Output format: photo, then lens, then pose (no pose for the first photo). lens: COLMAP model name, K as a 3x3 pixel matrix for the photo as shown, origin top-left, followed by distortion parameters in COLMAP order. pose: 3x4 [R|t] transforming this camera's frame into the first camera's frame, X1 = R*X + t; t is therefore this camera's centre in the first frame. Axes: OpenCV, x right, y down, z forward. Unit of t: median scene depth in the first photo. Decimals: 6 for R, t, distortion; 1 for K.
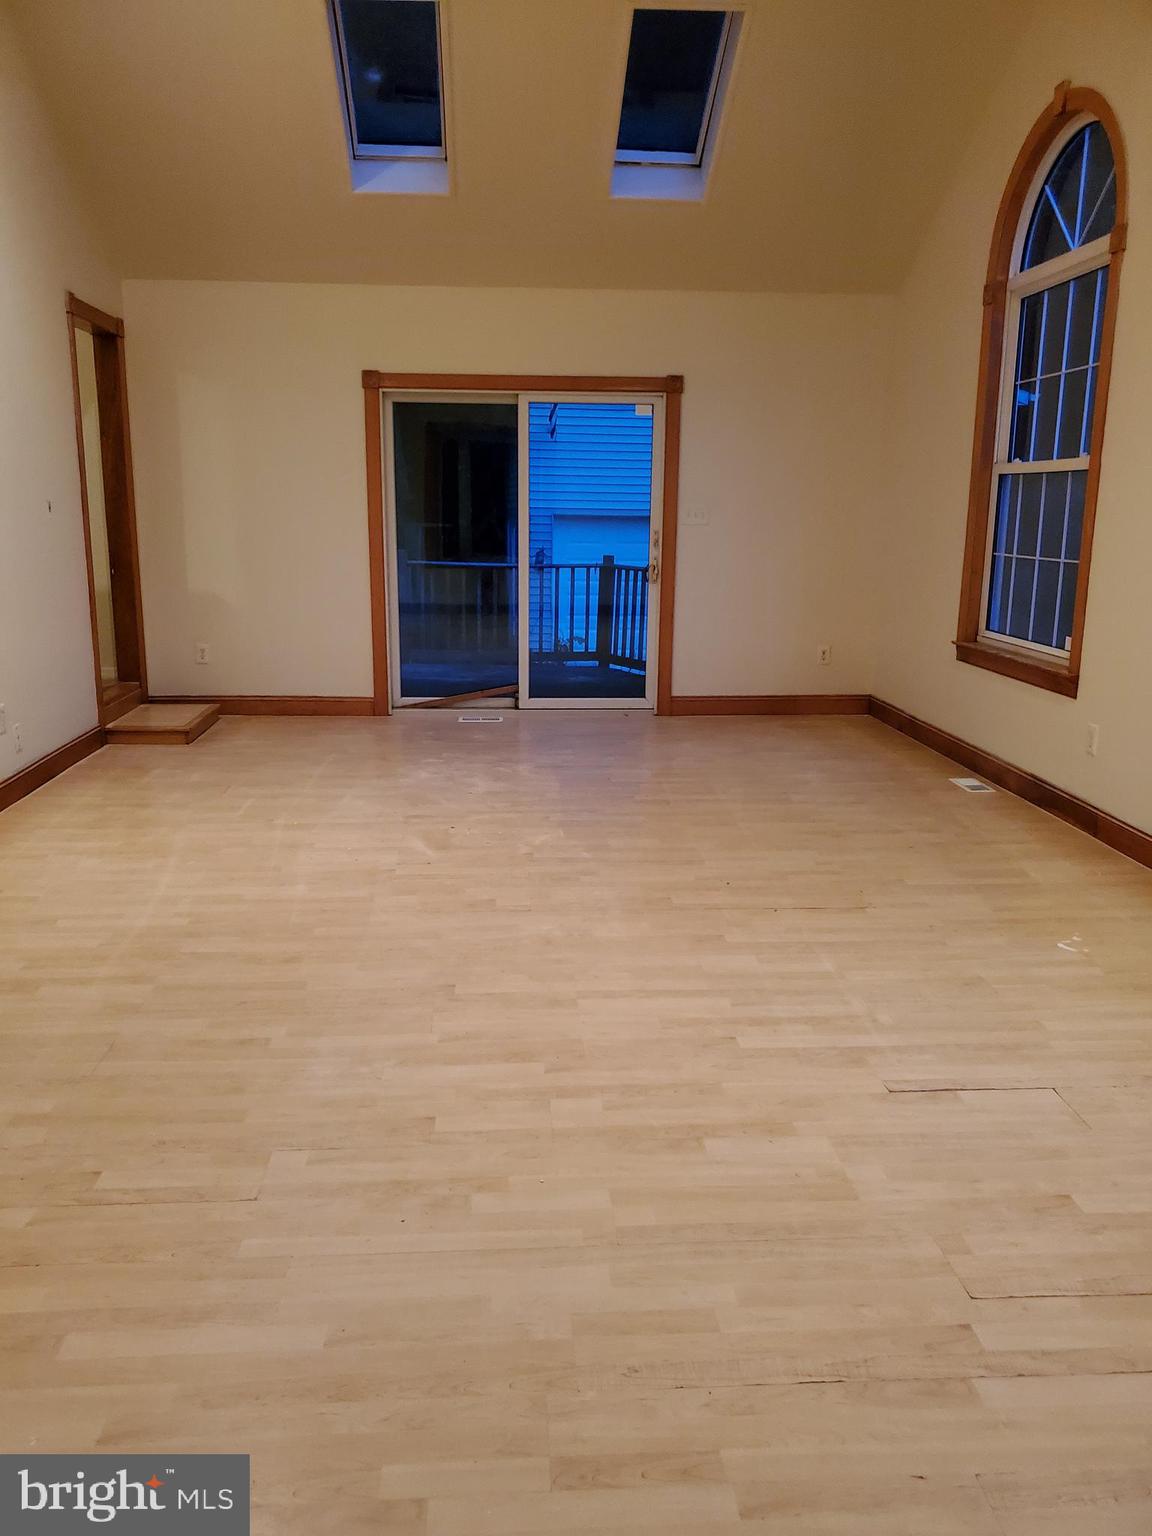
lens RADIAL K [[1200.6, 0, 577.4], [0, 1200.6, 770.5], [0, 0, 1]] dist [0.021697, -0.027622]
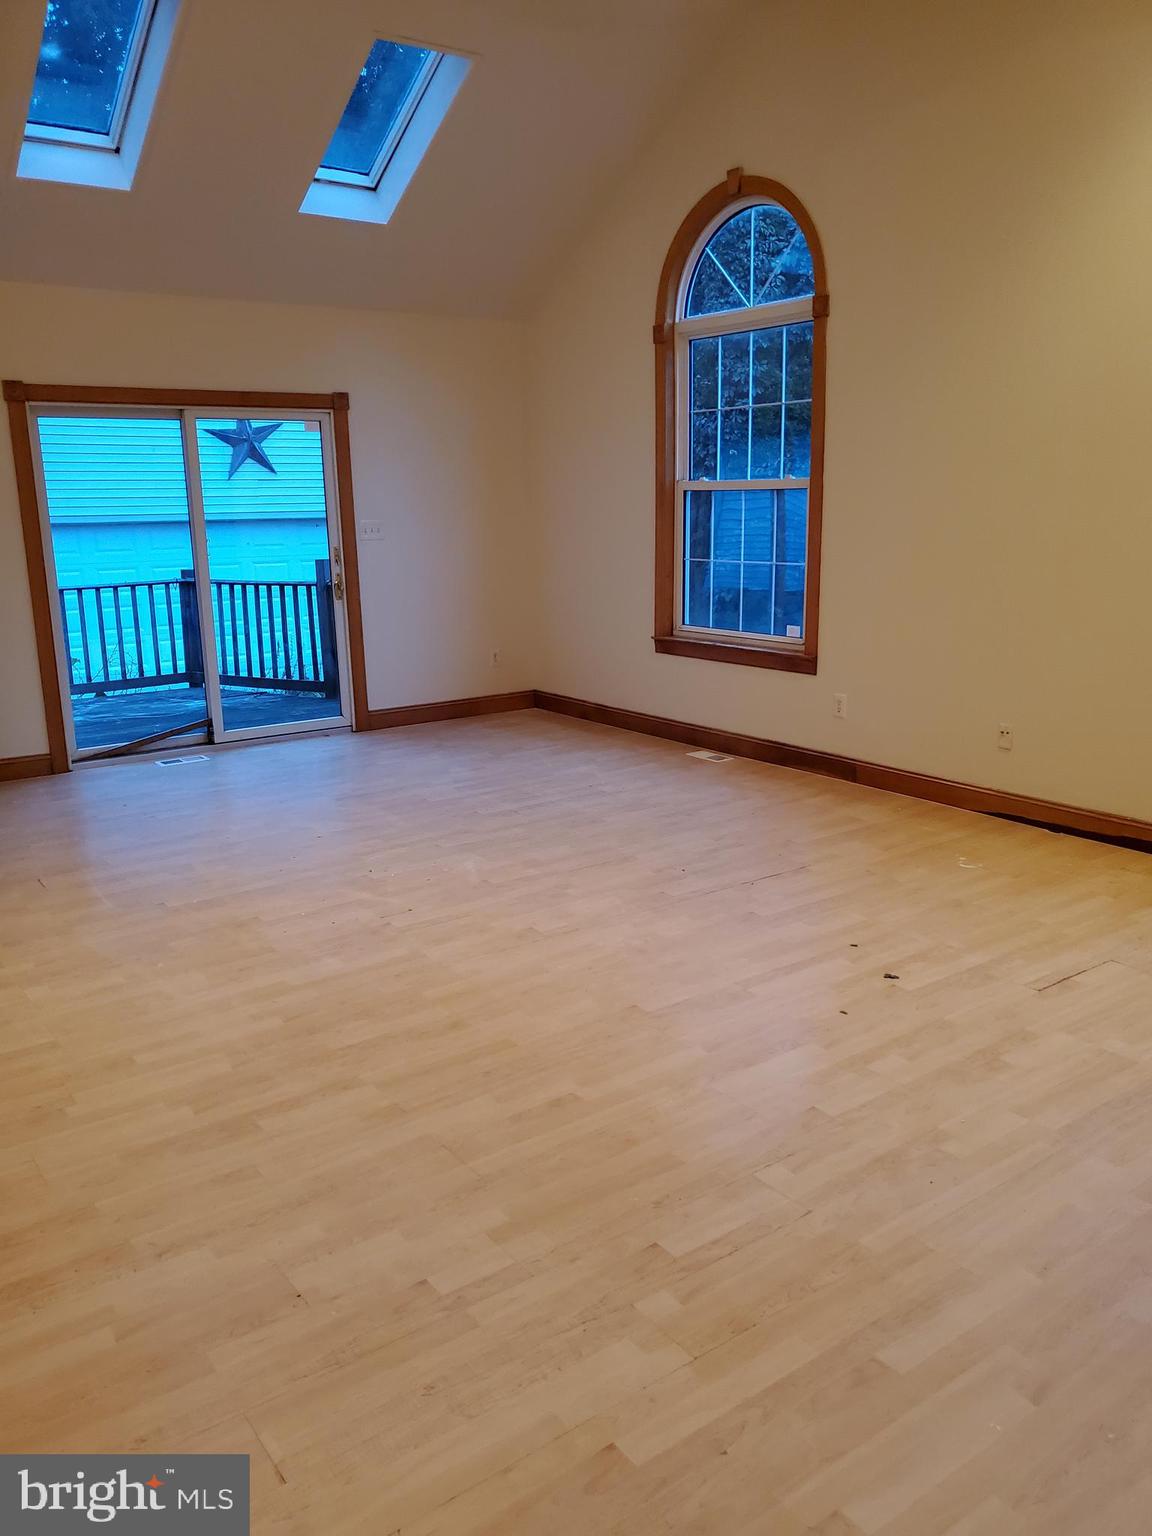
lens RADIAL K [[1200.6, 0, 584.9], [0, 1200.6, 770.6], [0, 0, 1]] dist [0.021697, -0.027622]
pose [[0.839859, -0.145748, 0.522871, -0.525780], [0.138793, 0.988917, 0.052721, -0.070622], [-0.524760, 0.028292, 0.850780, 0.088277]]
